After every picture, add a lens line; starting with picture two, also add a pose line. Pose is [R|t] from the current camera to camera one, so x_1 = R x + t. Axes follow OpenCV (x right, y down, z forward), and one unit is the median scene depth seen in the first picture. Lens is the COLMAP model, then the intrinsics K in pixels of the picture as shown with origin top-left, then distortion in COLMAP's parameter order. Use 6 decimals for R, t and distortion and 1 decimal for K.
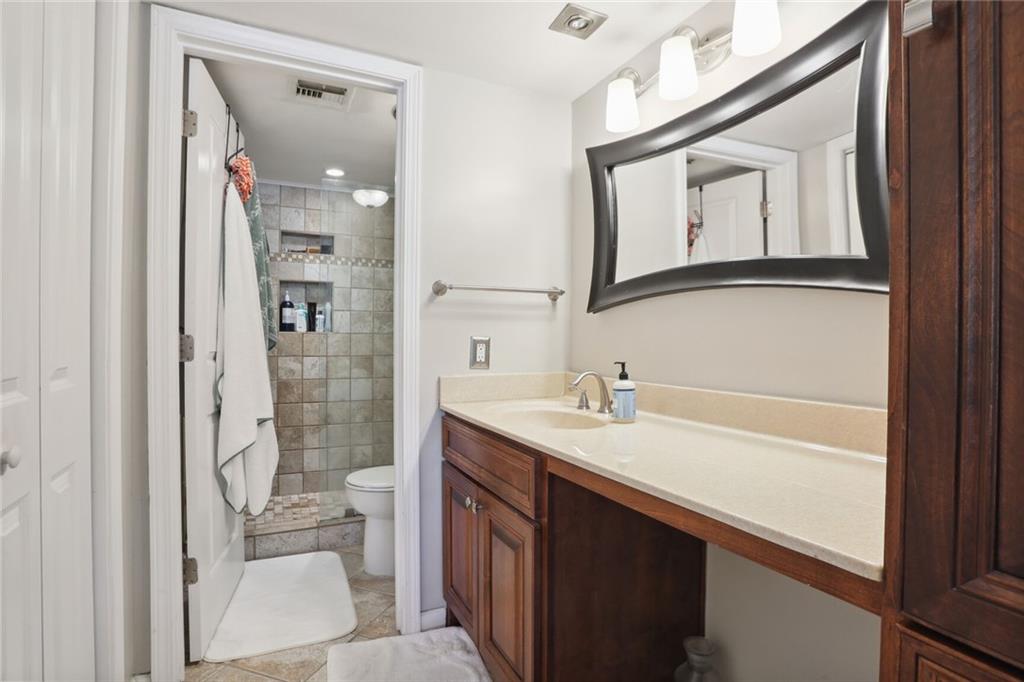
lens RADIAL K [[517.7, 0, 510.6], [0, 517.7, 341.6], [0, 0, 1]] dist [-0.032724, 0.010621]
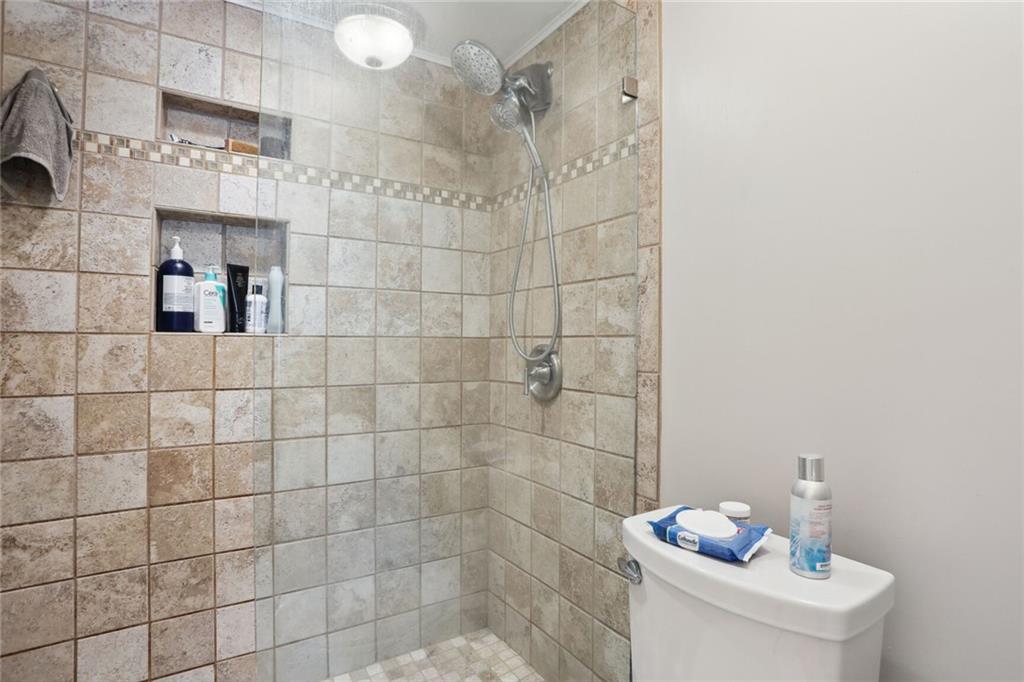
lens RADIAL K [[517.7, 0, 513.2], [0, 517.7, 335.4], [0, 0, 1]] dist [-0.032724, 0.010621]
pose [[0.994150, -0.004025, 0.107931, -0.199884], [0.006605, 0.999701, -0.023559, -0.004942], [-0.107804, 0.024134, 0.993879, 0.541015]]
